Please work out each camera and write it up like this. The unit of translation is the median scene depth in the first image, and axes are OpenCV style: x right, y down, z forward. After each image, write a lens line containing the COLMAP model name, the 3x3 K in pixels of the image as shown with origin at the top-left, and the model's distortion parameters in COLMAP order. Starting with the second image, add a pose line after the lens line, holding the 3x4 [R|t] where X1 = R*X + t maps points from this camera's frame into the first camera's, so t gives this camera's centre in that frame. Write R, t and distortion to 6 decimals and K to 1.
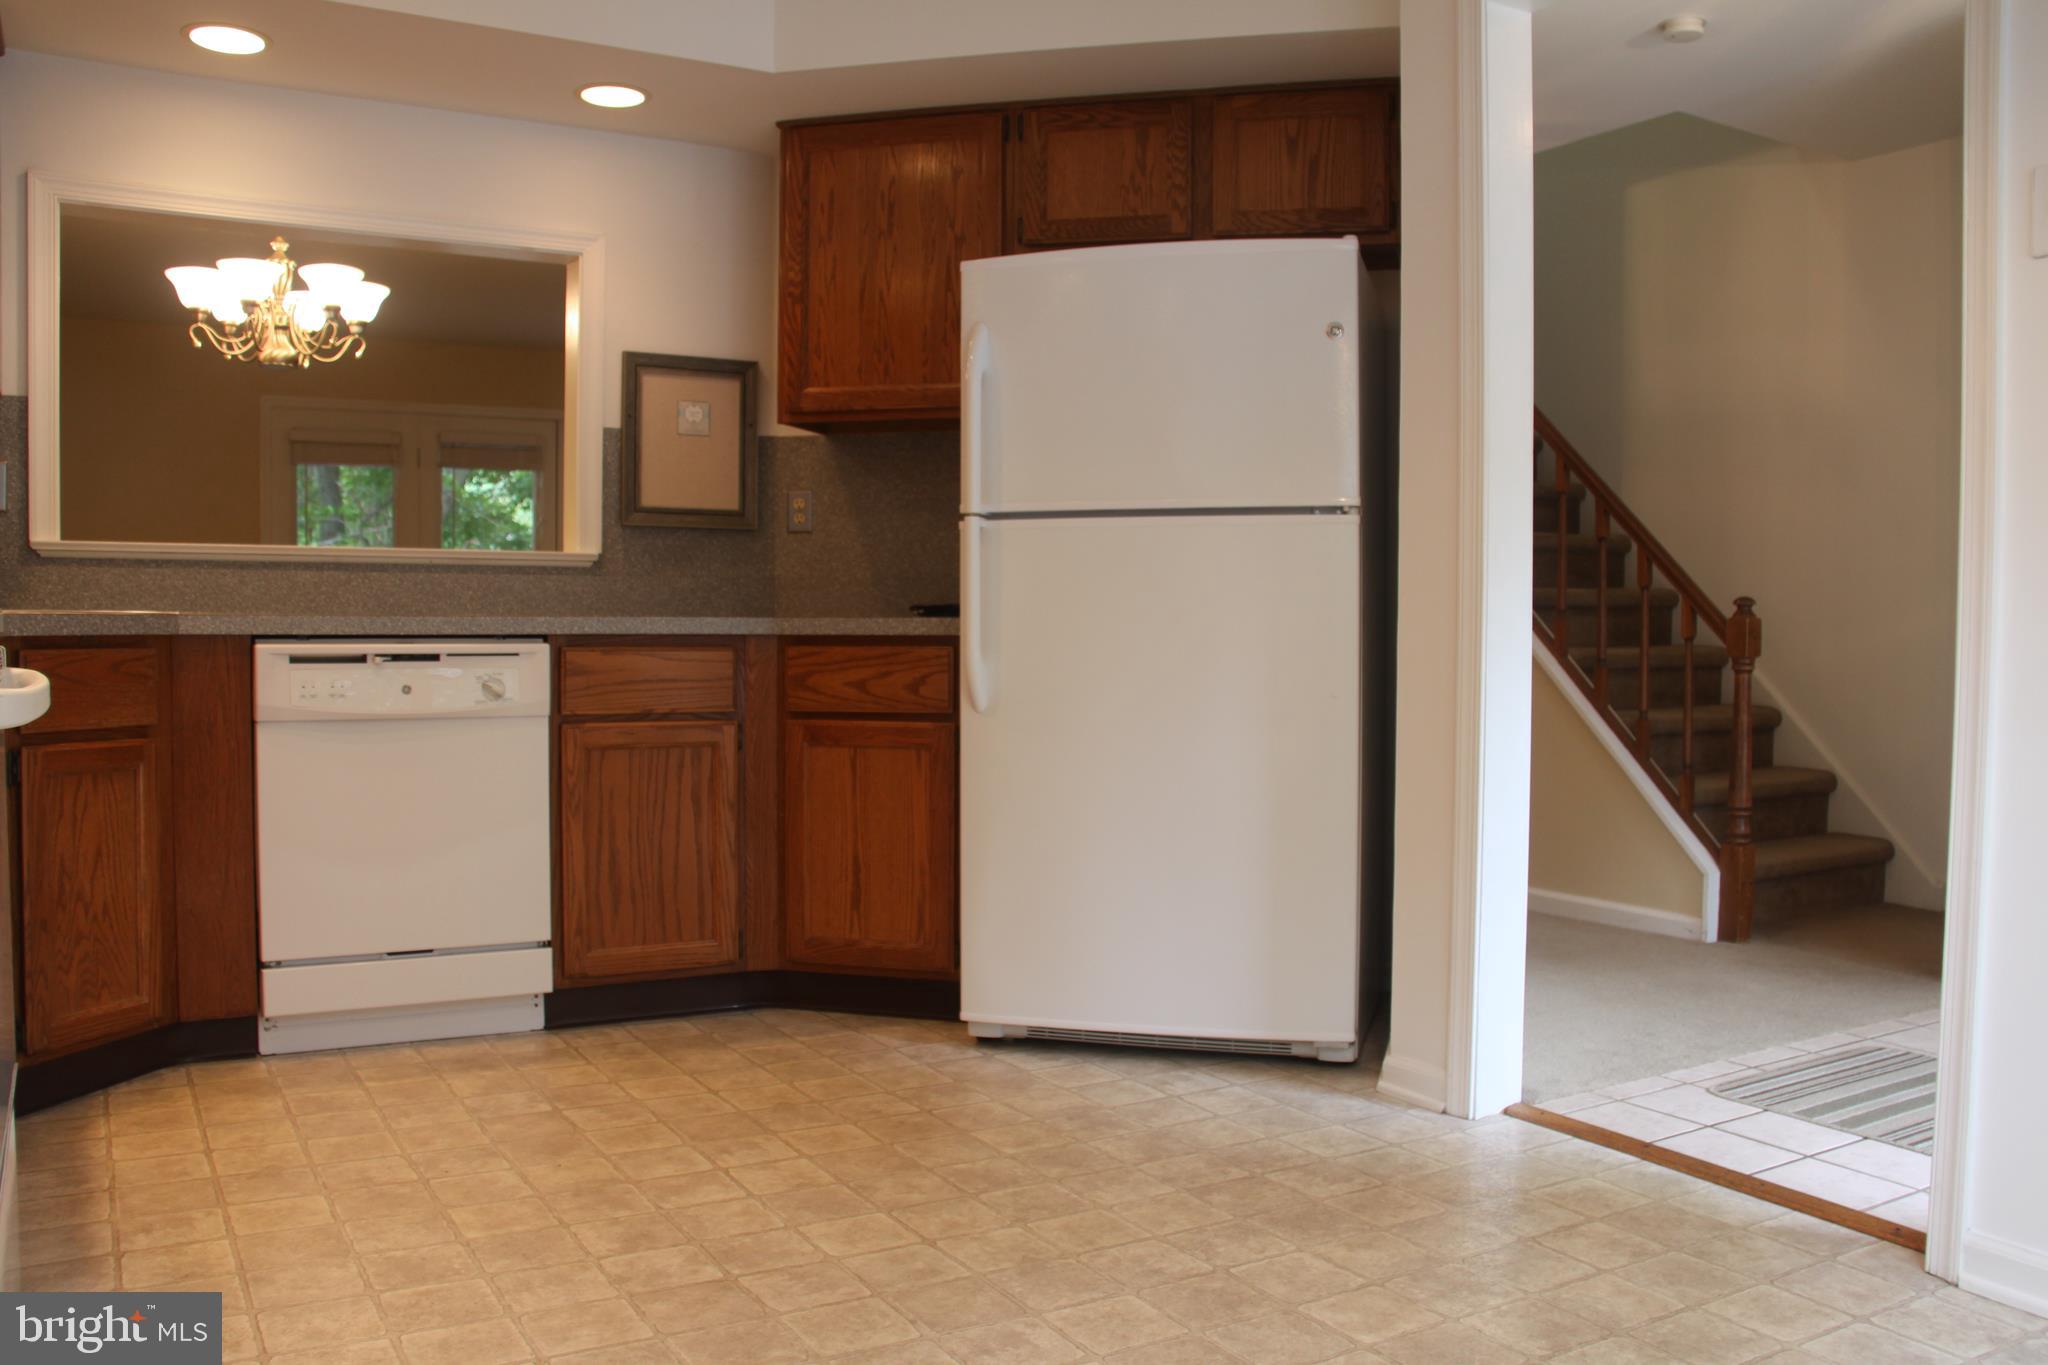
lens RADIAL K [[1686.4, 0, 1040.6], [0, 1686.4, 690.7], [0, 0, 1]] dist [-0.191533, 0.137692]
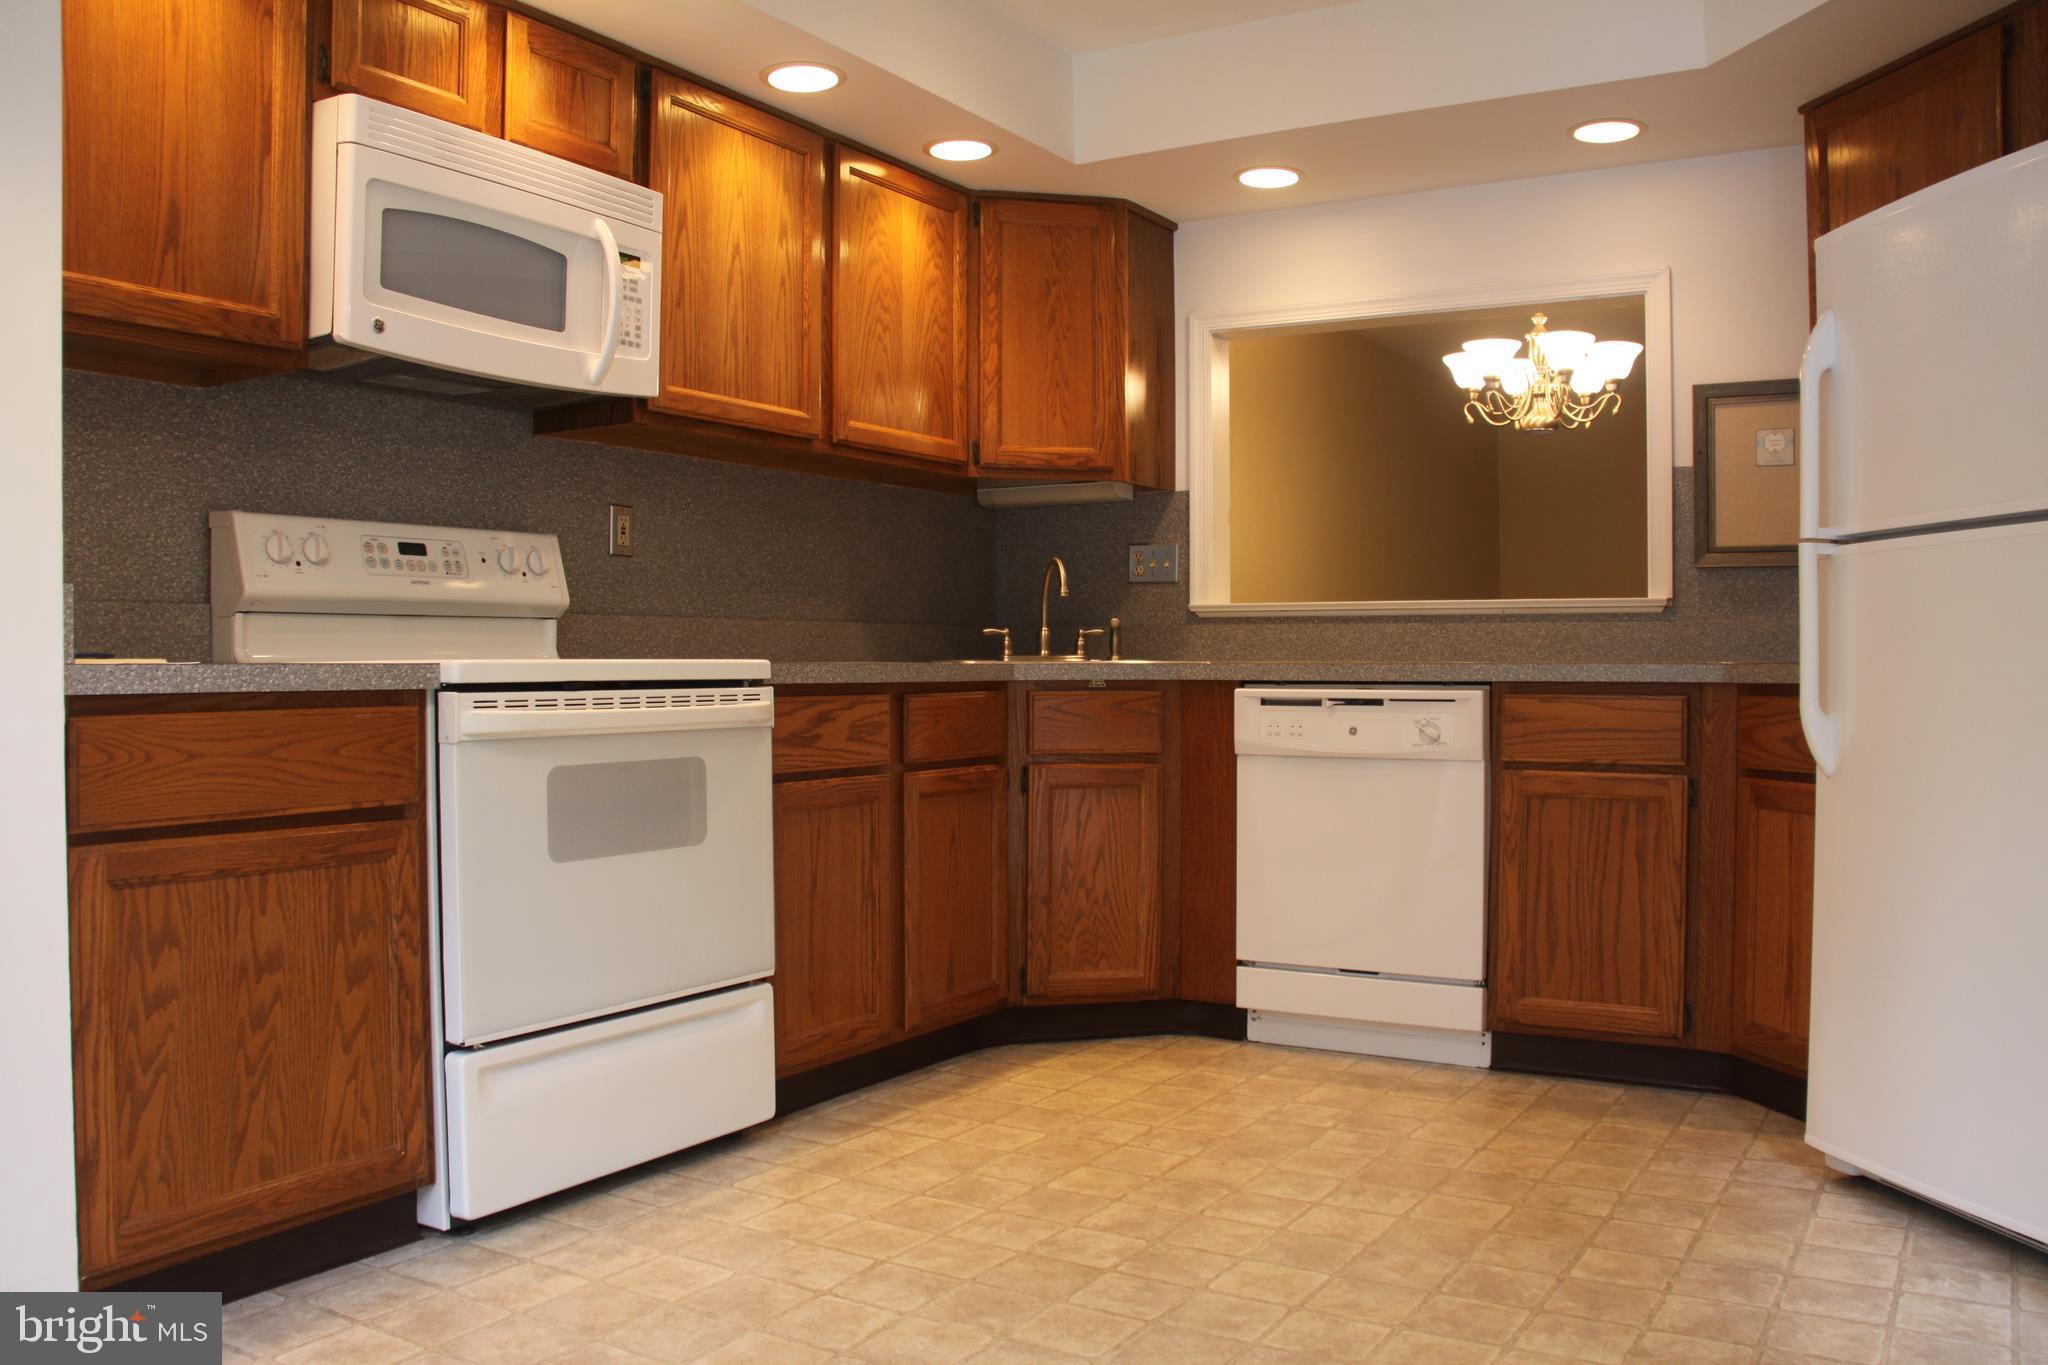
lens RADIAL K [[1686.4, 0, 1040.6], [0, 1686.4, 690.7], [0, 0, 1]] dist [-0.191533, 0.137692]
pose [[0.469053, 0.005268, -0.883154, 0.502638], [-0.030156, 0.999495, -0.010054, -0.010157], [0.882655, 0.031348, 0.468975, 0.287480]]
